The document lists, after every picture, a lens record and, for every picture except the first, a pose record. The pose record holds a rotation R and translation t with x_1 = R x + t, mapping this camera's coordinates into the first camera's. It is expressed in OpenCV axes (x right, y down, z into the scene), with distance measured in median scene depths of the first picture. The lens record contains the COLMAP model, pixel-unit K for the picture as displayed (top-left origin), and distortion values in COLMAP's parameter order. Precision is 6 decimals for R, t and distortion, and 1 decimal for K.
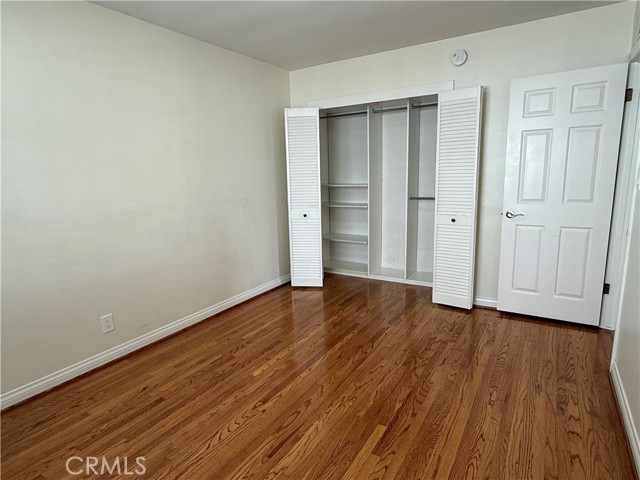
lens RADIAL K [[377.4, 0, 320.3], [0, 377.4, 238.8], [0, 0, 1]] dist [0.006442, 0.001828]
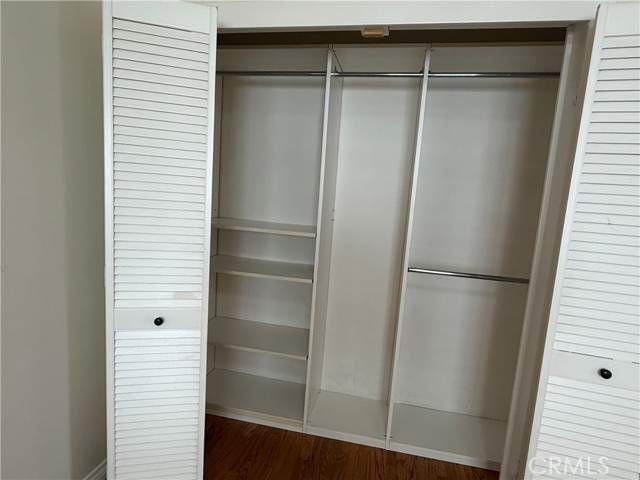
lens RADIAL K [[377.4, 0, 320.5], [0, 377.4, 240.3], [0, 0, 1]] dist [0.006442, 0.001828]
pose [[0.937096, 0.042992, 0.346415, -0.038280], [-0.030985, 0.998714, -0.040128, -0.183456], [-0.347695, 0.026870, 0.937223, 0.905214]]
